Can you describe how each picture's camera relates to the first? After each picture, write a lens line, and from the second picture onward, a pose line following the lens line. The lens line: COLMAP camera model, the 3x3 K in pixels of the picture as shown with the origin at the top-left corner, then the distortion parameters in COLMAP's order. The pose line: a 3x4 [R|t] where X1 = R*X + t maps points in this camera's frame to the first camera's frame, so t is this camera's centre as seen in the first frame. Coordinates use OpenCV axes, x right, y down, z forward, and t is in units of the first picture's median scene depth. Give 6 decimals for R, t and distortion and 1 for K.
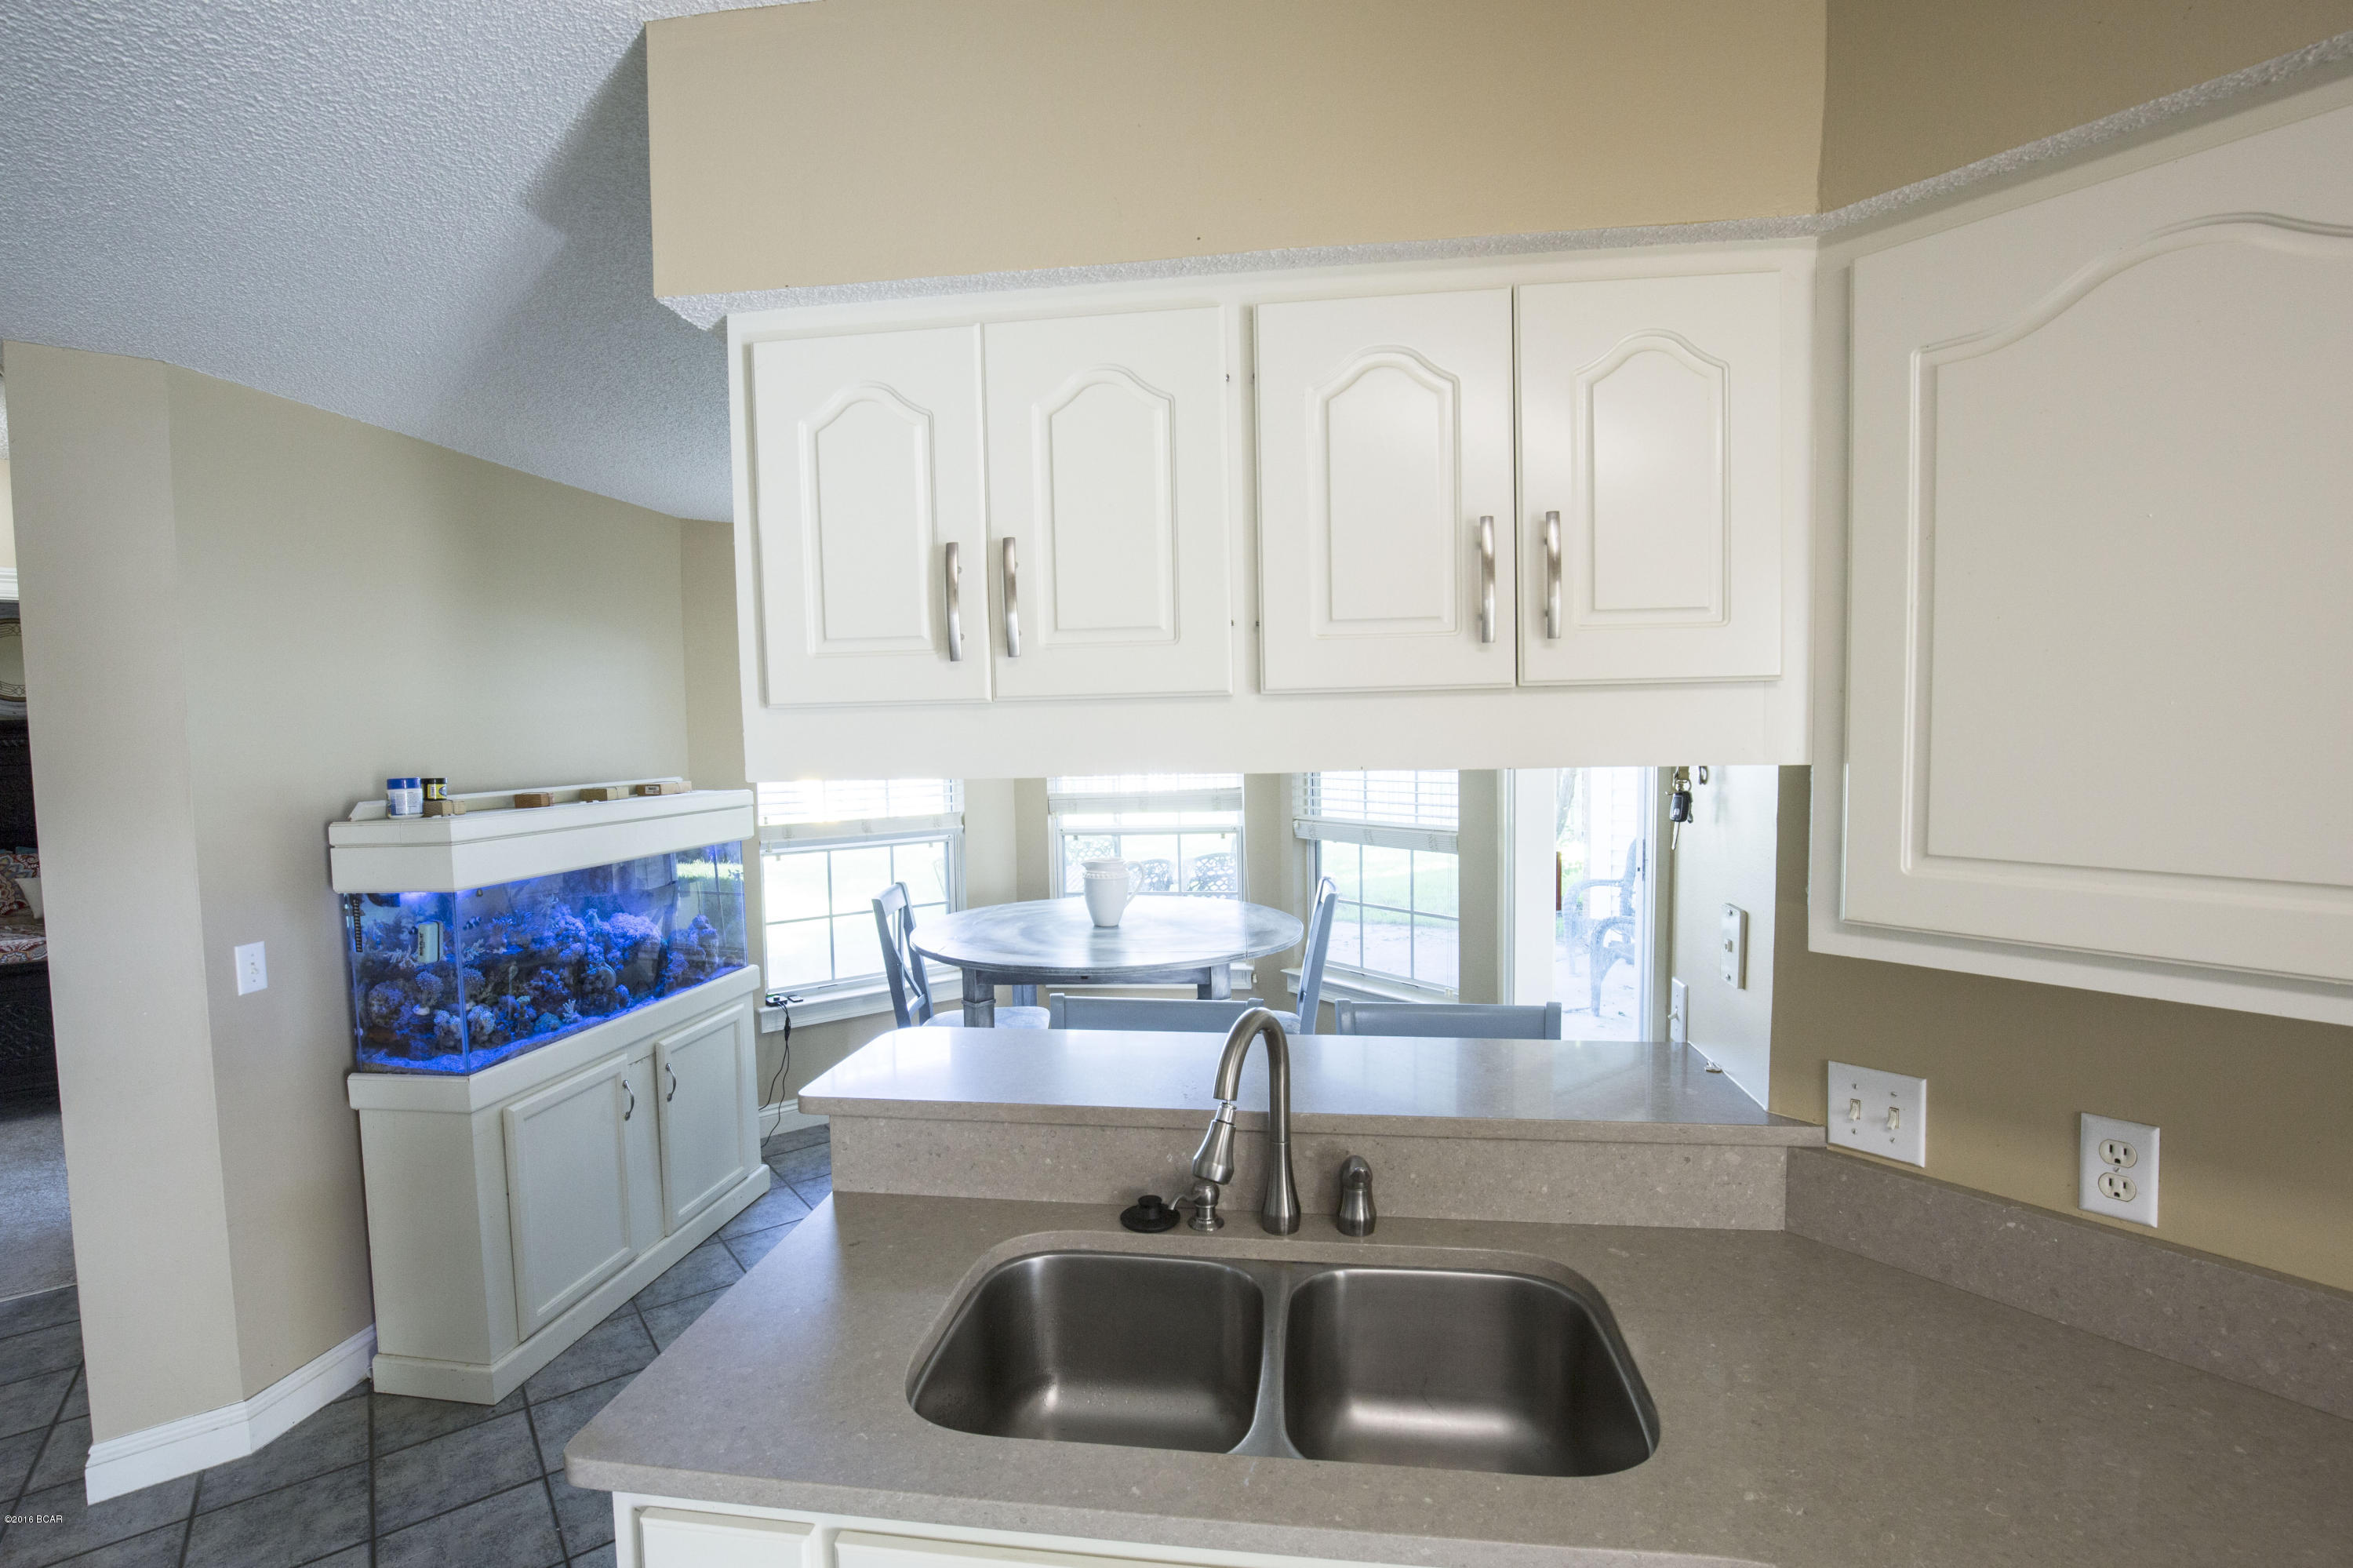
lens RADIAL K [[1074.2, 0, 1182.6], [0, 1074.2, 792.8], [0, 0, 1]] dist [-0.037915, 0.008322]
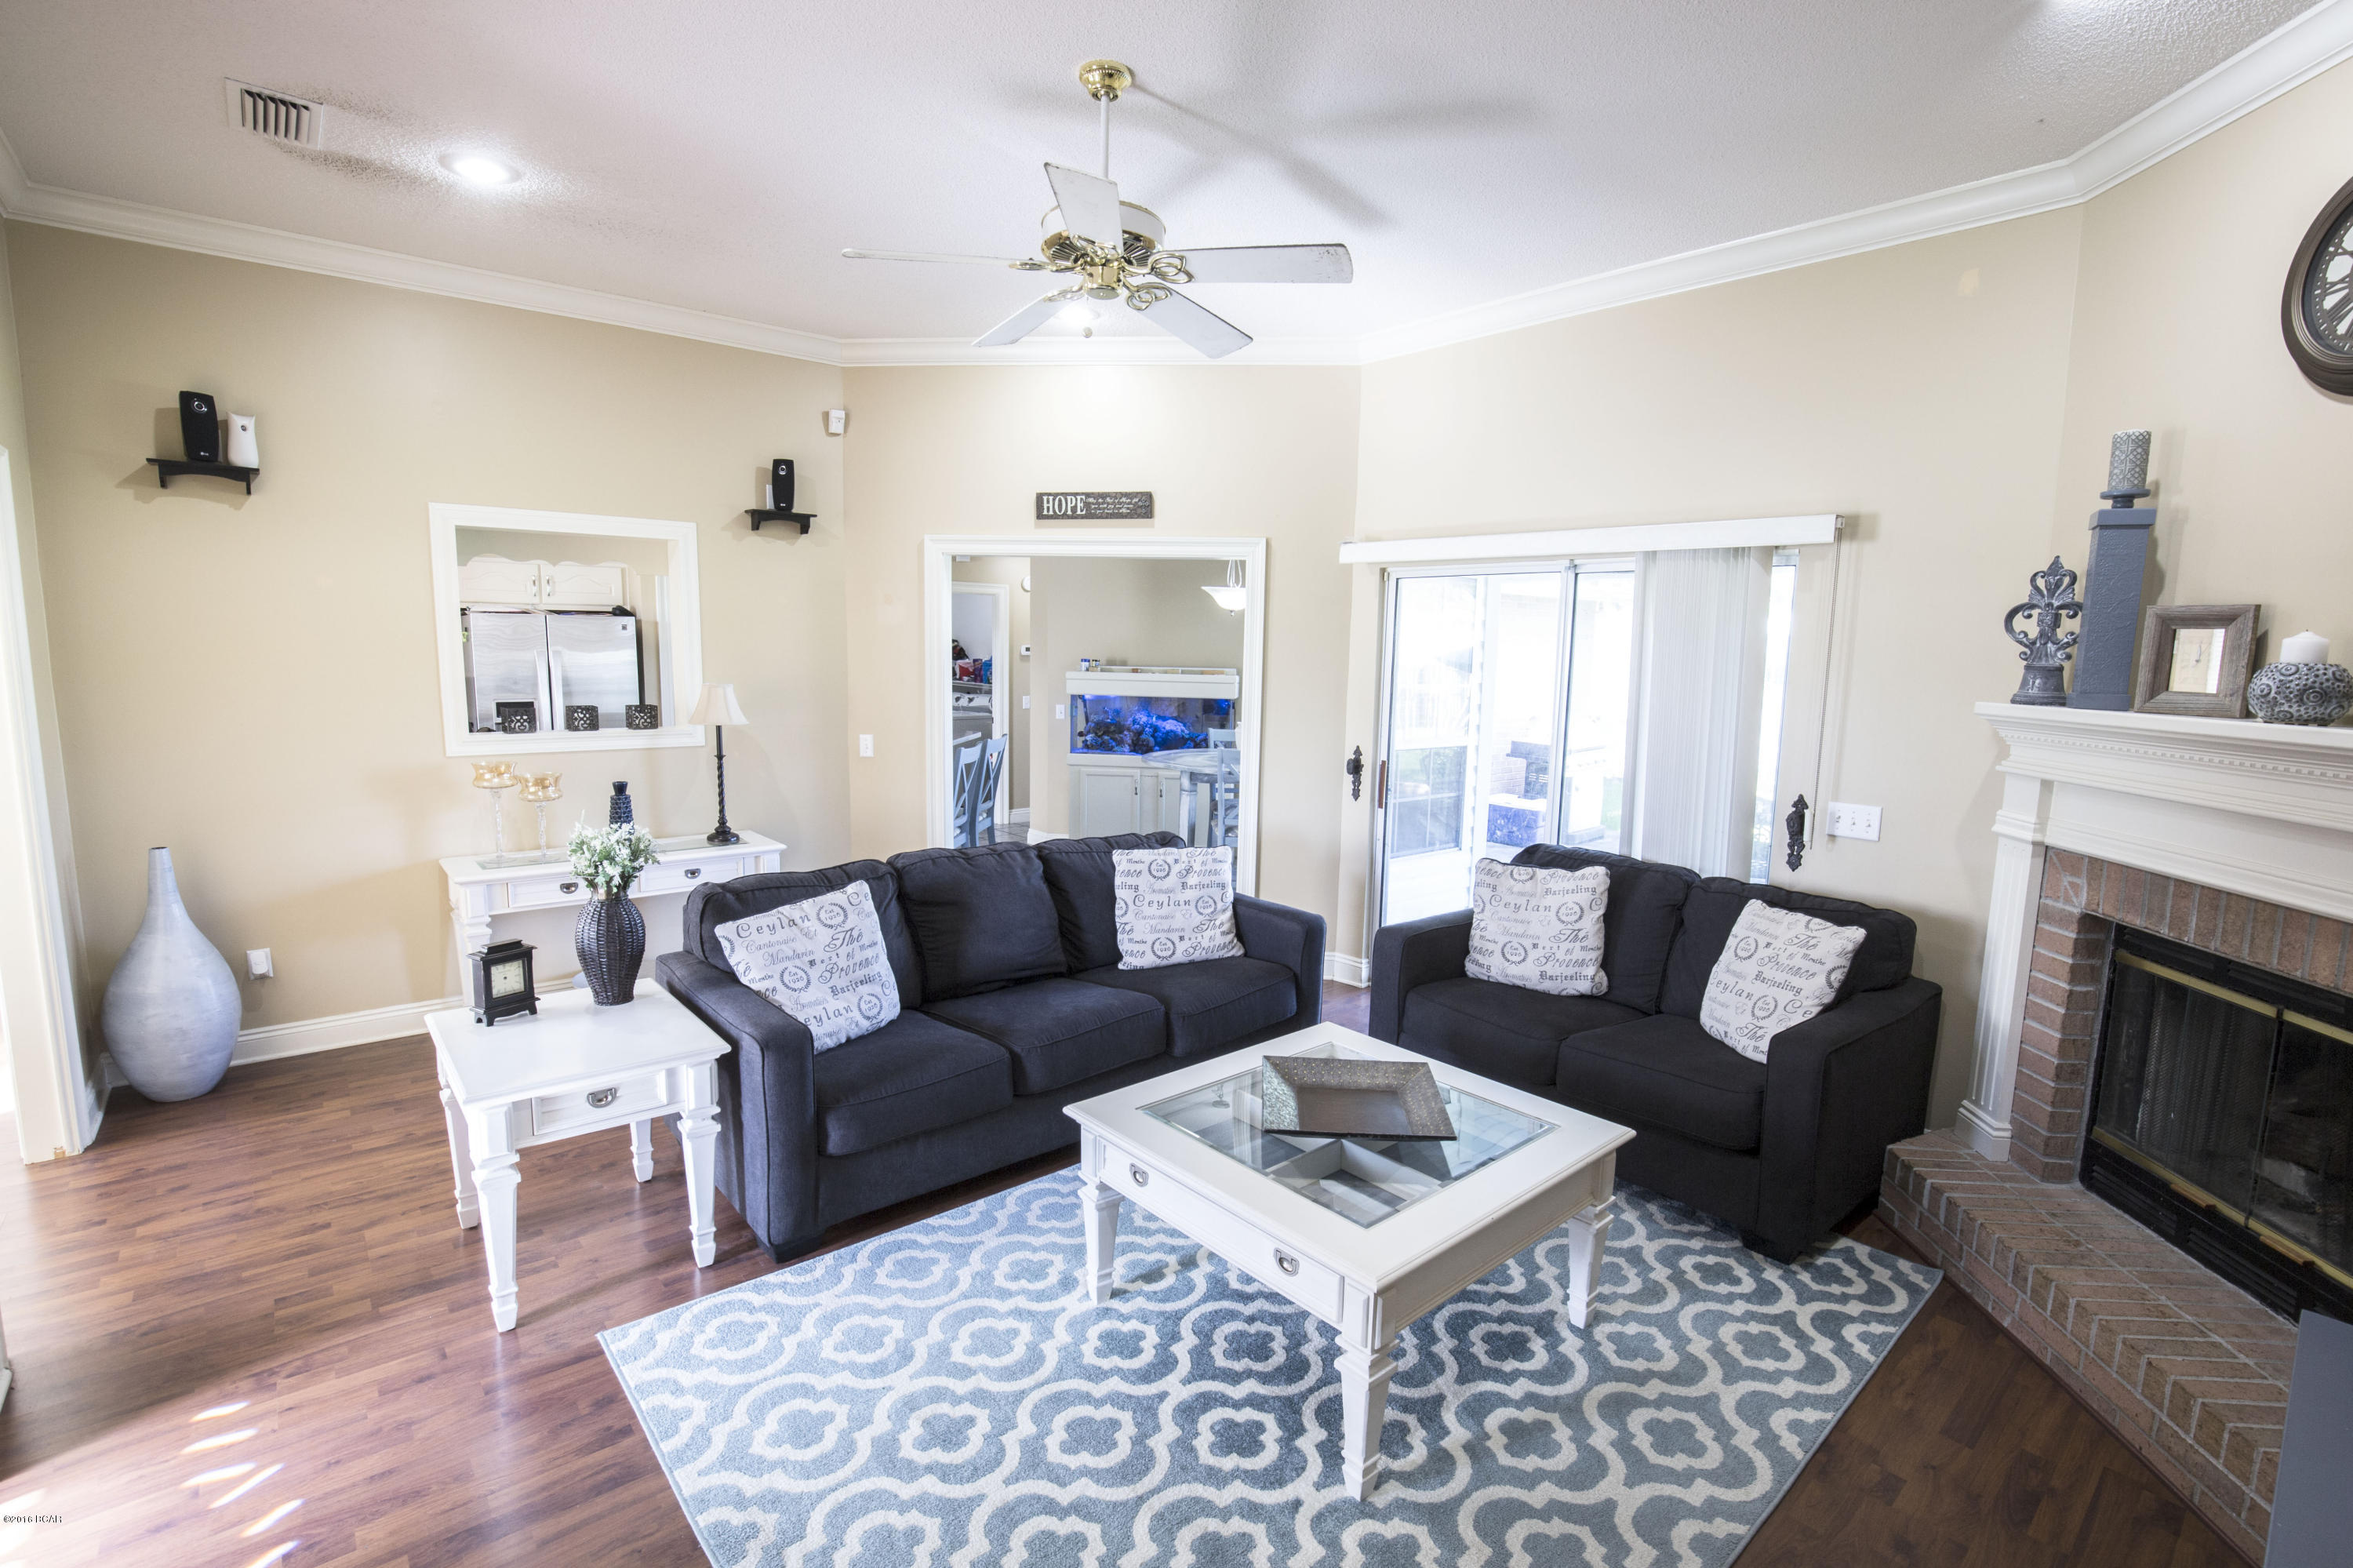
lens RADIAL K [[1074.2, 0, 1182.5], [0, 1074.2, 789.5], [0, 0, 1]] dist [-0.037915, 0.008322]
pose [[0.042899, 0.144621, -0.988557, 2.472542], [-0.081919, 0.986645, 0.140786, -0.105219], [0.995715, 0.074942, 0.054174, 1.120104]]
